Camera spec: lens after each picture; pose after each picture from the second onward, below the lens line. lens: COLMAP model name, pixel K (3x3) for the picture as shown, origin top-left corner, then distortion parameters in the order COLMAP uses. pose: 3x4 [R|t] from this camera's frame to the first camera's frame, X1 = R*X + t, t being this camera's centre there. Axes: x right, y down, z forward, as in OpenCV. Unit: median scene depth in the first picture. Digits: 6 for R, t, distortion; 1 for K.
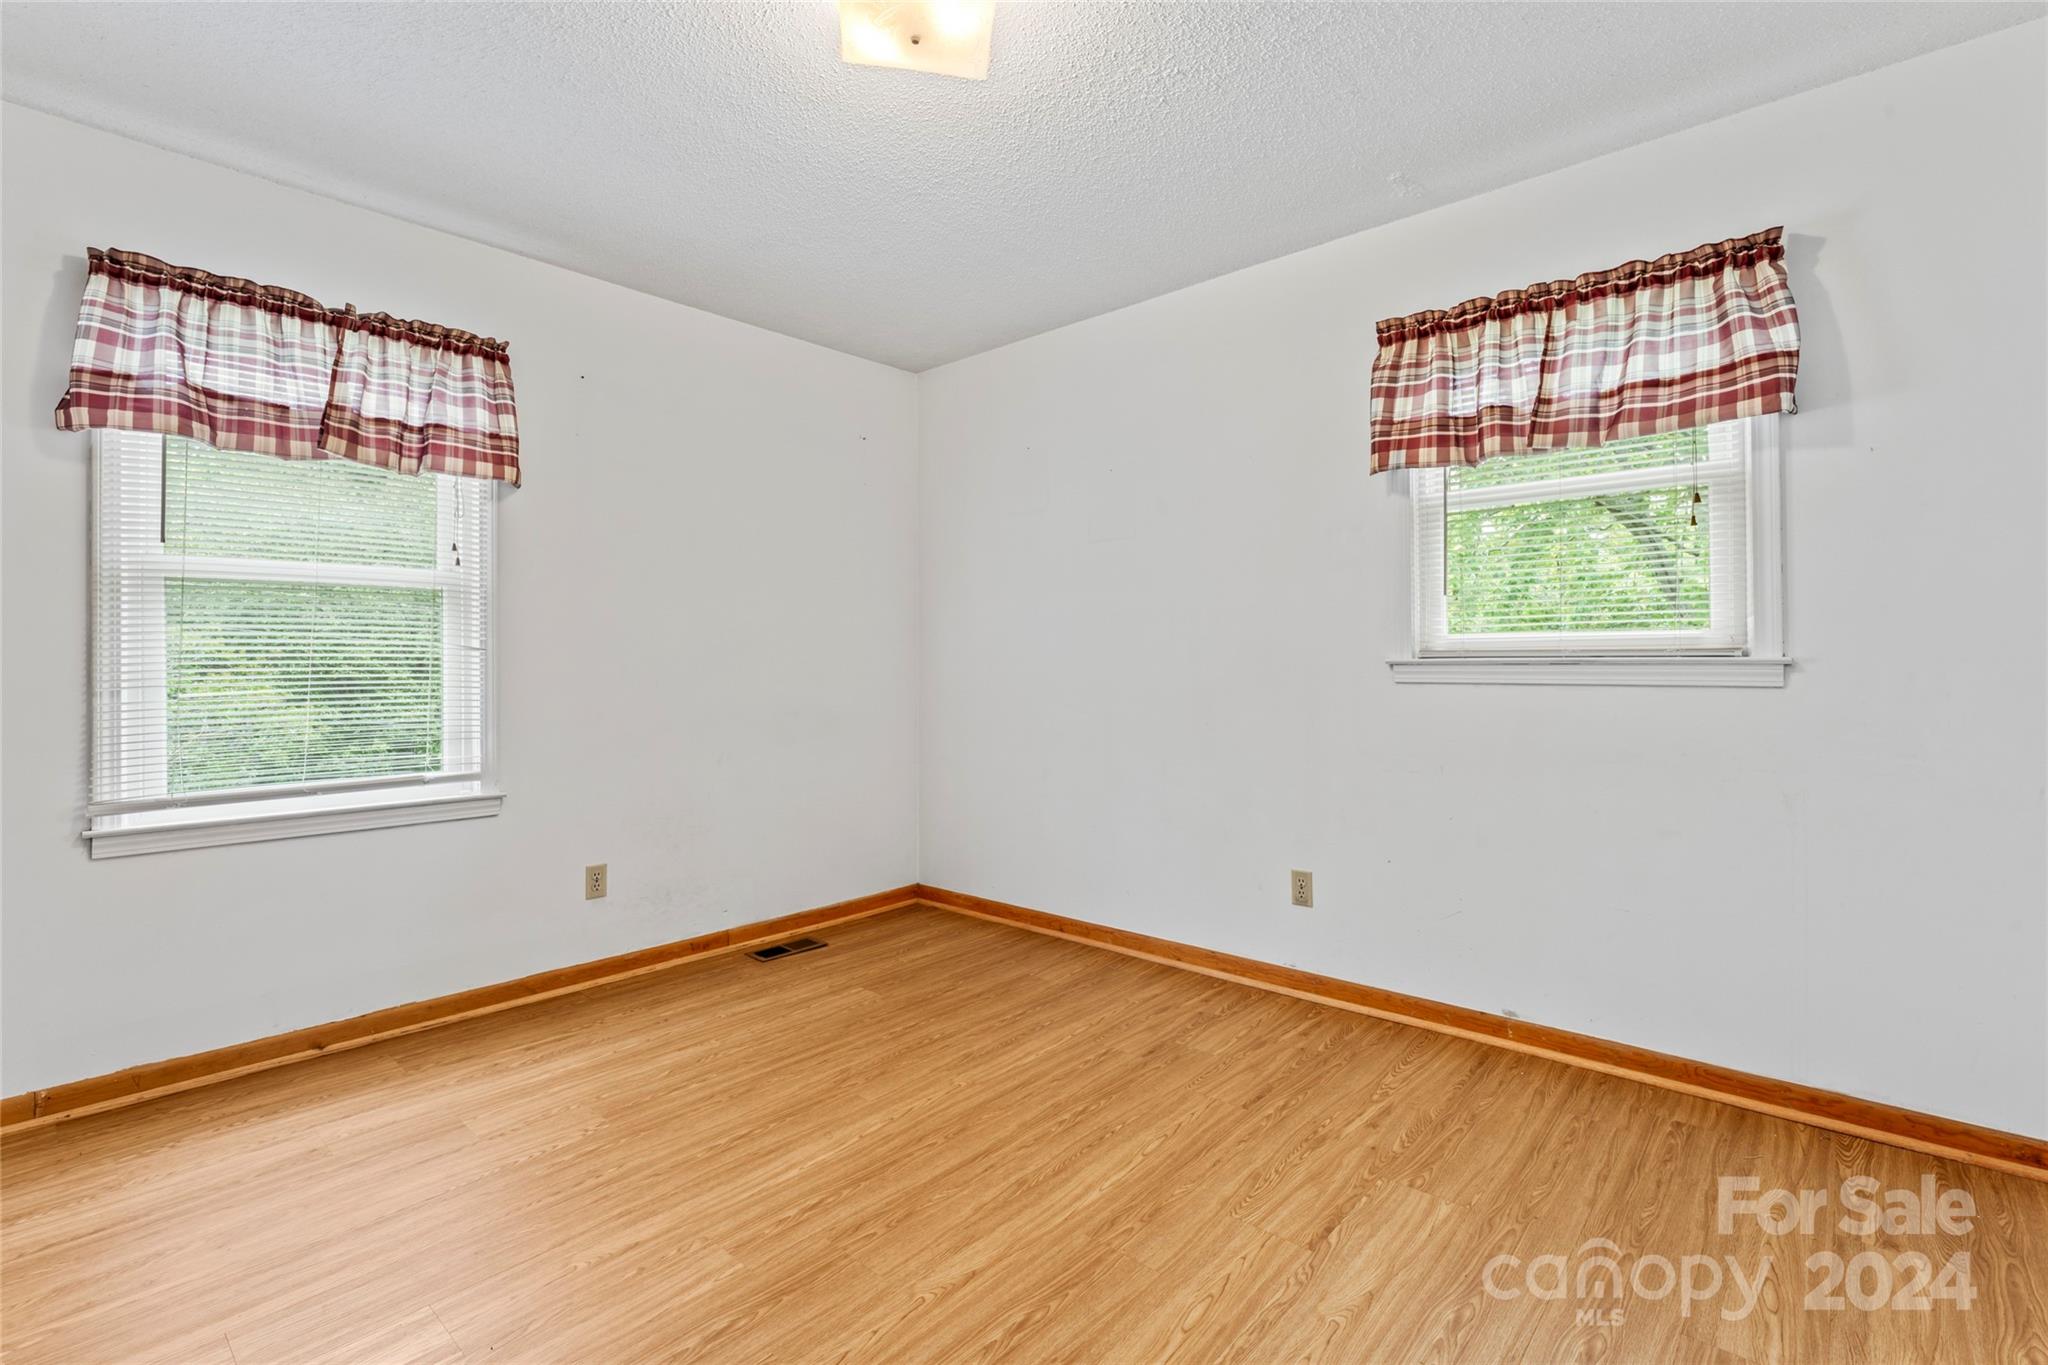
lens RADIAL K [[926.5, 0, 1013.0], [0, 926.5, 656.2], [0, 0, 1]] dist [-0.001417, -0.000859]
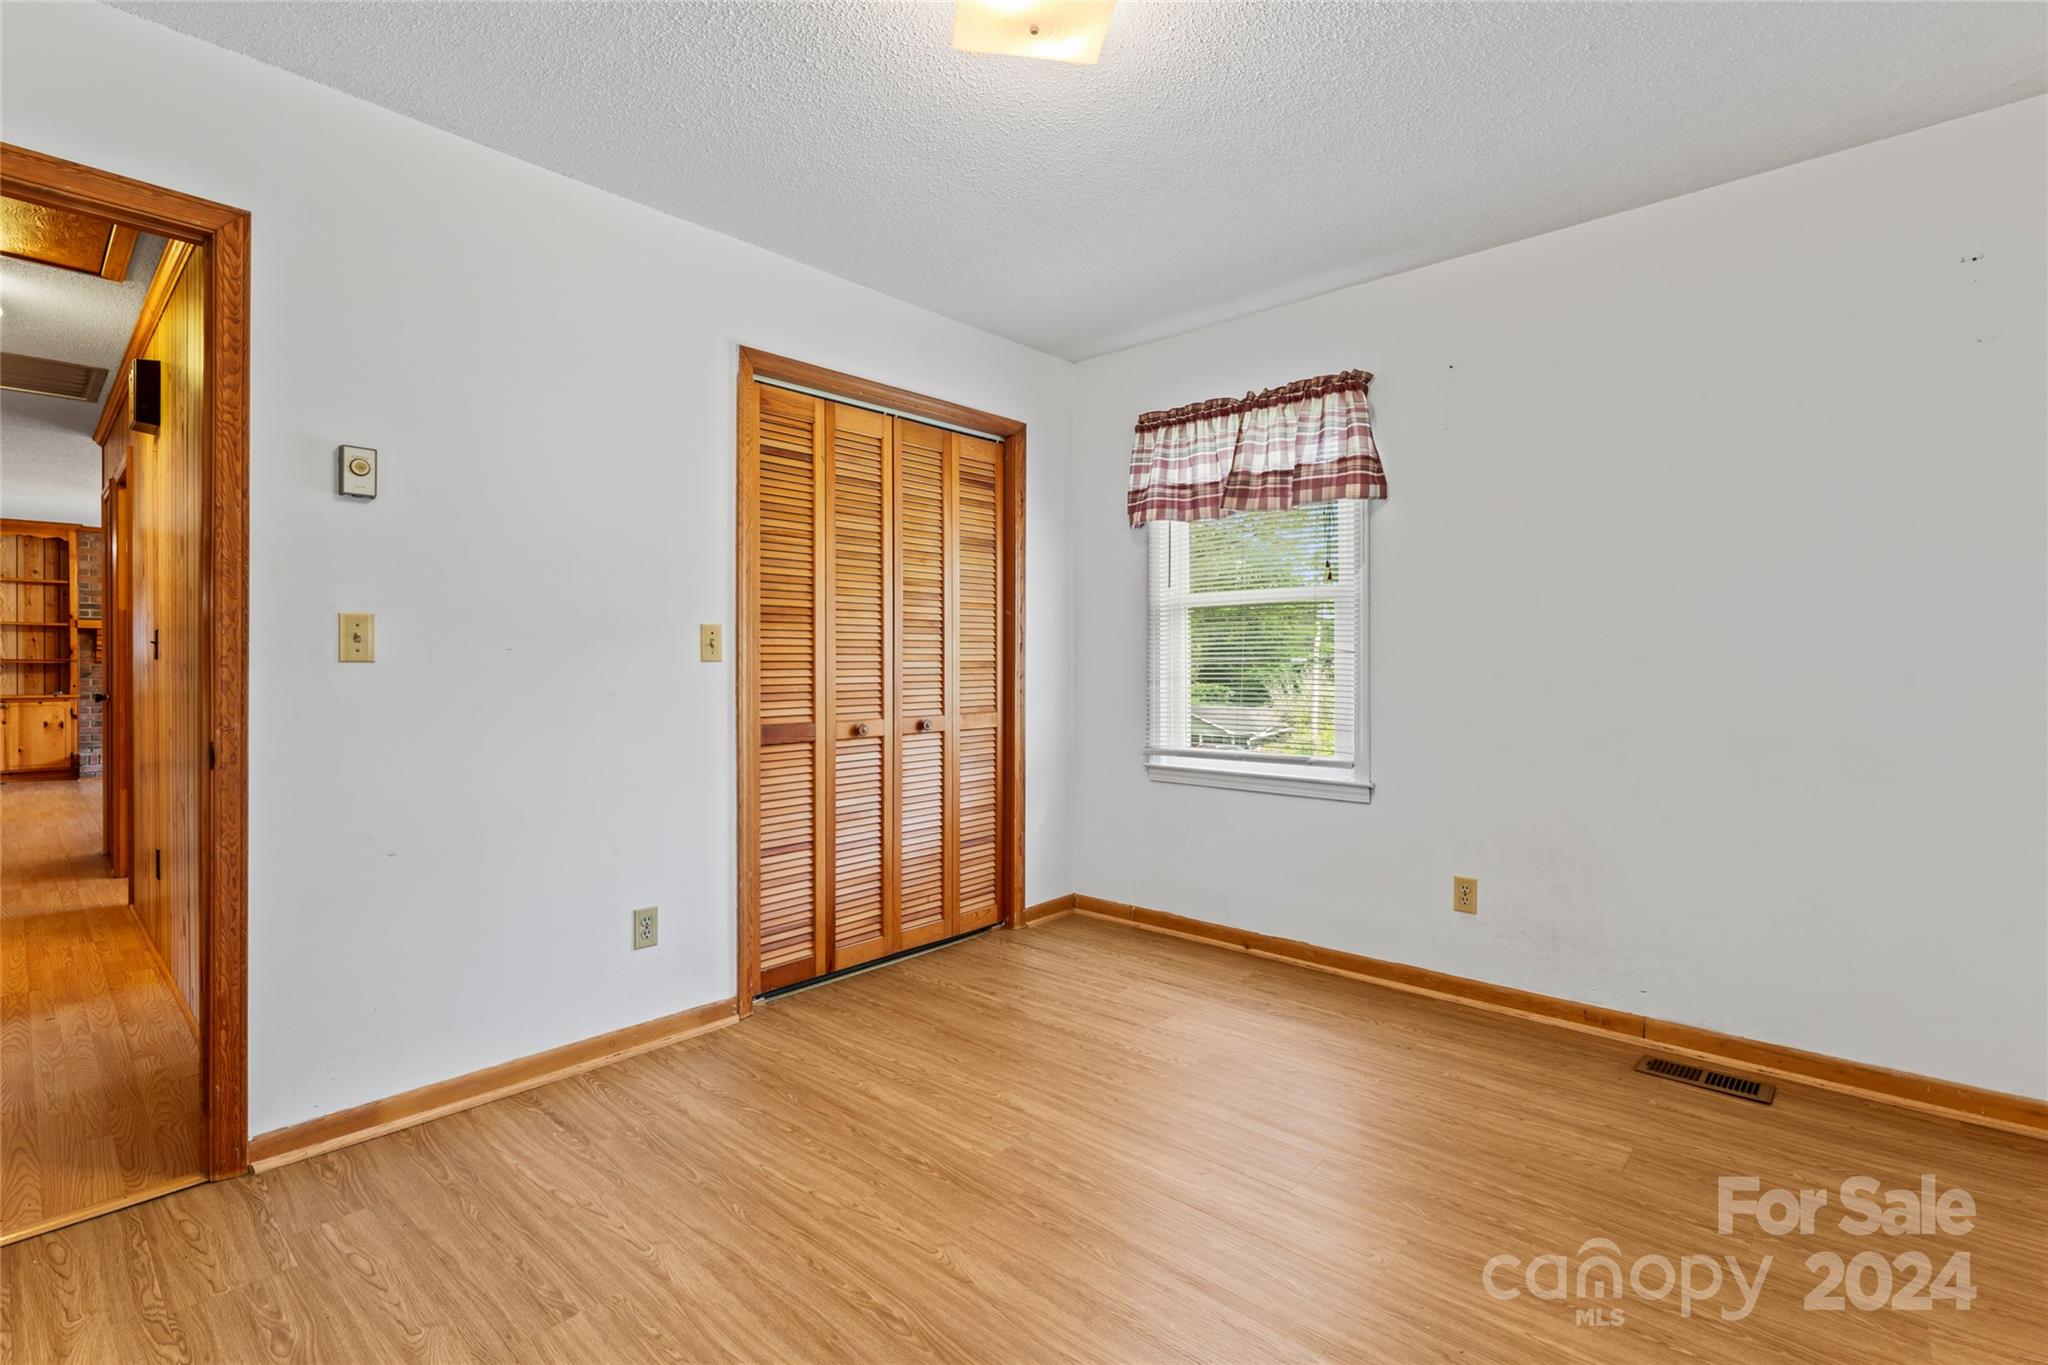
lens RADIAL K [[926.5, 0, 1024.0], [0, 926.5, 666.2], [0, 0, 1]] dist [-0.001417, -0.000859]
pose [[0.000932, 0.011385, -0.999935, 0.615252], [0.014455, 0.999831, 0.011397, -0.009821], [0.999895, -0.014464, 0.000767, 0.686771]]
